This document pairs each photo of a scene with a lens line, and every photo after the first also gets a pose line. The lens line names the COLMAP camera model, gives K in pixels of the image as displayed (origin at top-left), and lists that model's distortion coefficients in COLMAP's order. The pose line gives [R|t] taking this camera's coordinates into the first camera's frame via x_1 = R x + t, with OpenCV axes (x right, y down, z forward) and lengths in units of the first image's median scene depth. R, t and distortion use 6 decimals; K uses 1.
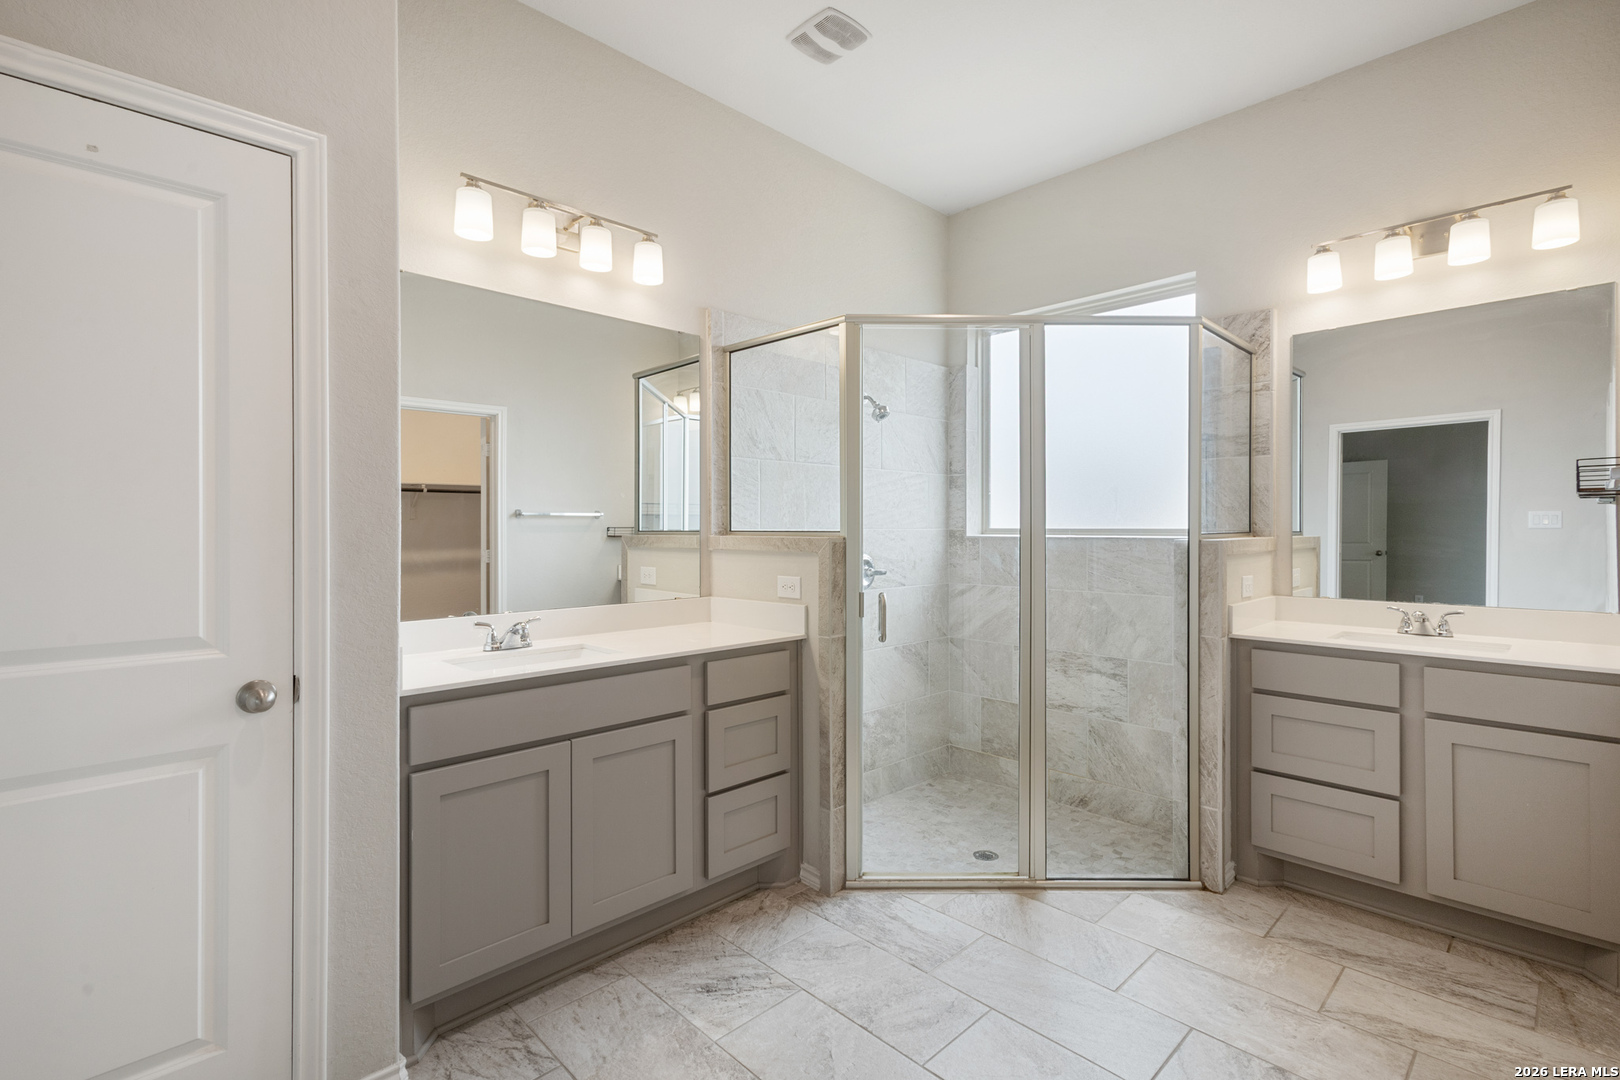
lens RADIAL K [[753.9, 0, 803.1], [0, 753.9, 530.0], [0, 0, 1]] dist [0.006215, 0.000075]
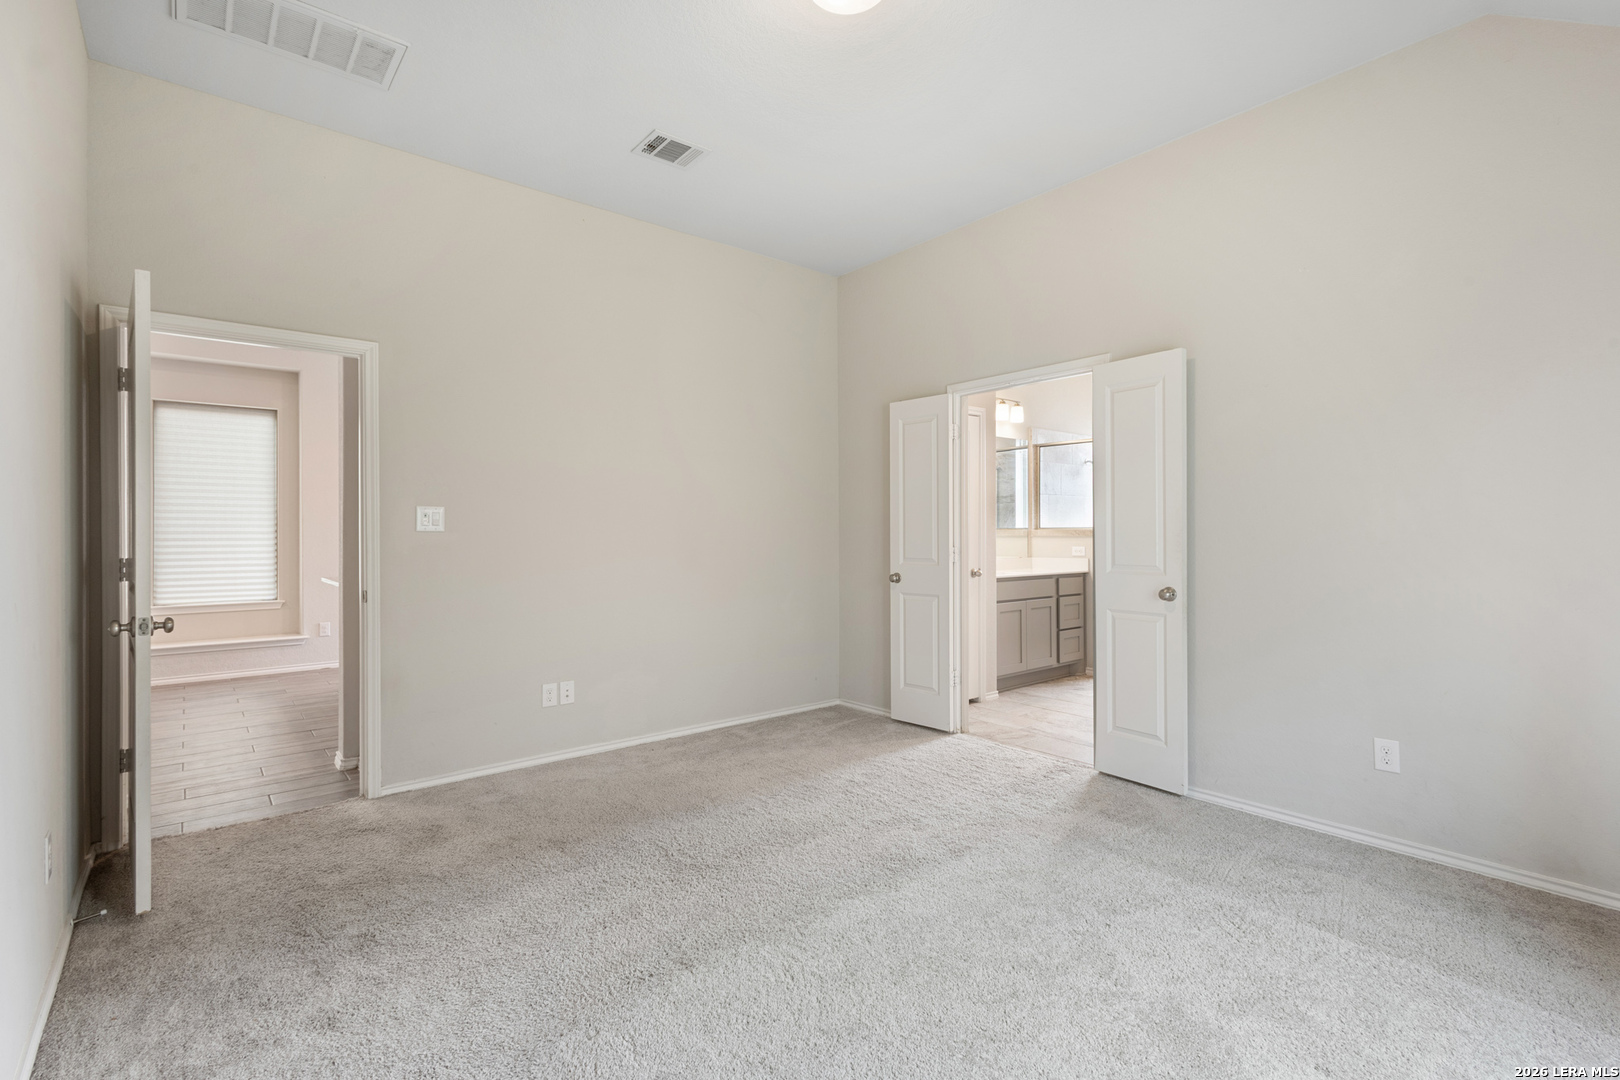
lens RADIAL K [[753.9, 0, 811.4], [0, 753.9, 532.5], [0, 0, 1]] dist [0.006215, 0.000075]
pose [[0.997598, -0.003527, -0.069187, -0.767239], [0.003129, 0.999978, -0.005857, 0.032048], [0.069206, 0.005627, 0.997587, -1.570995]]
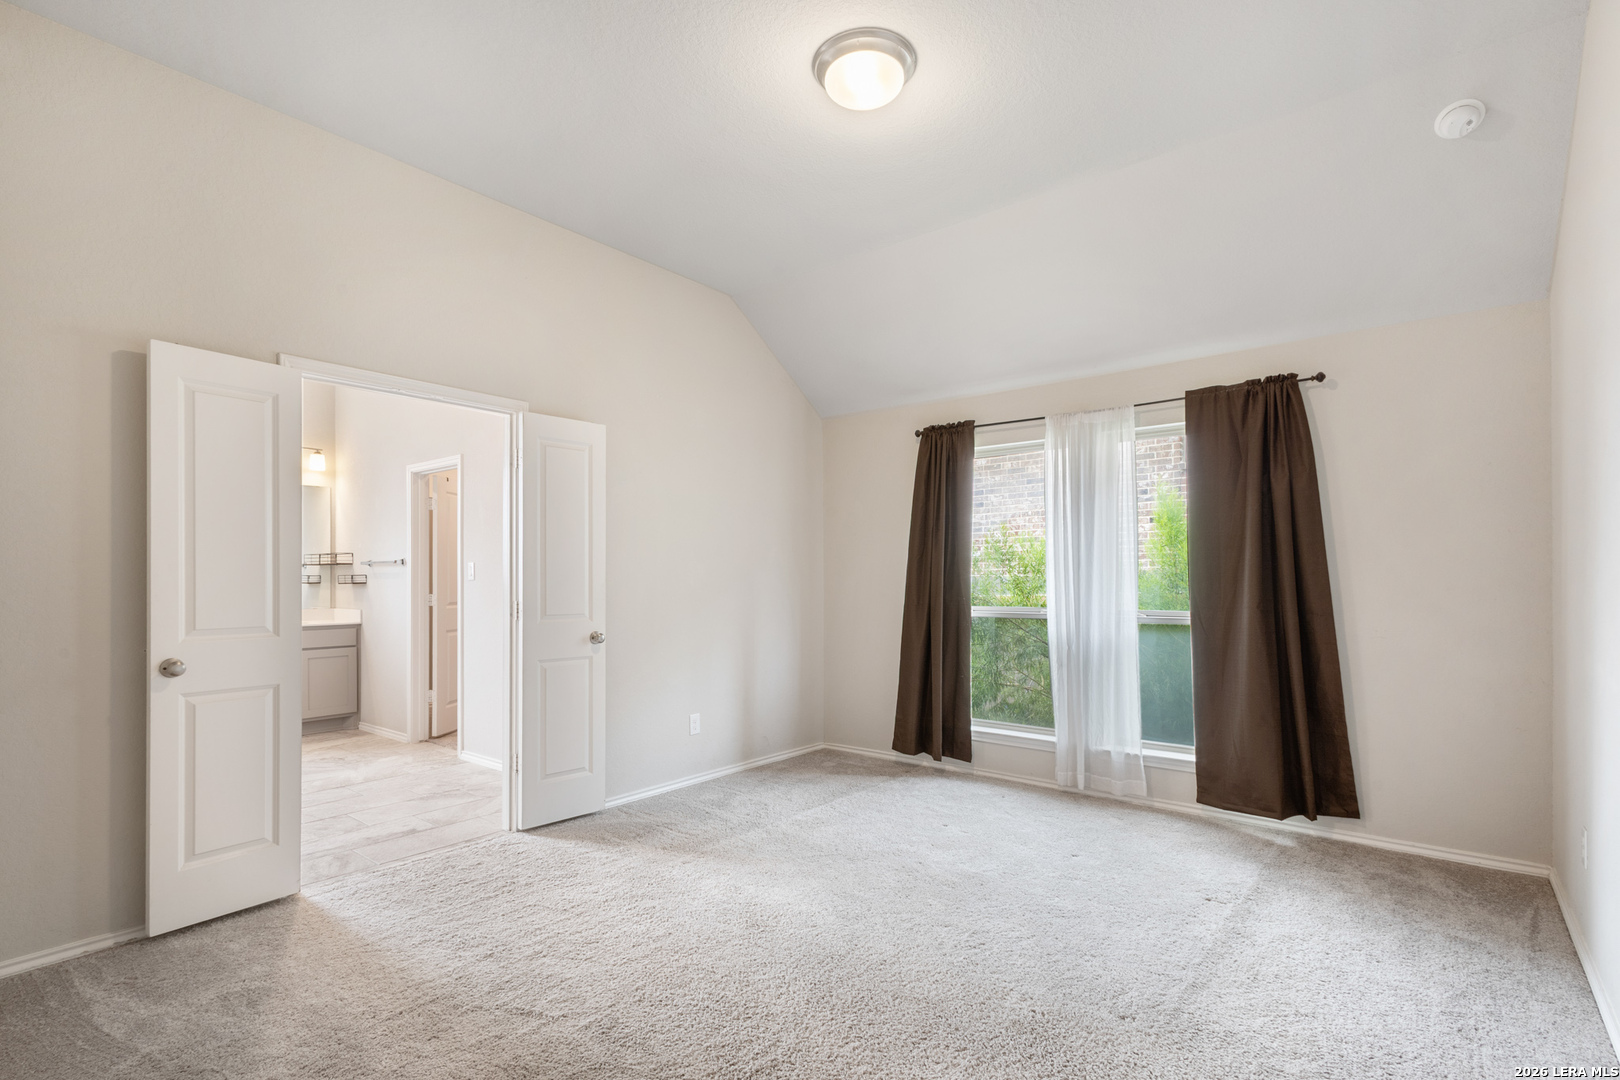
lens RADIAL K [[753.9, 0, 807.8], [0, 753.9, 576.5], [0, 0, 1]] dist [0.006215, 0.000075]
pose [[-0.120154, 0.005163, 0.992742, -1.839208], [0.009066, 0.999950, -0.004103, 0.020939], [-0.992714, 0.008507, -0.120195, -0.382732]]
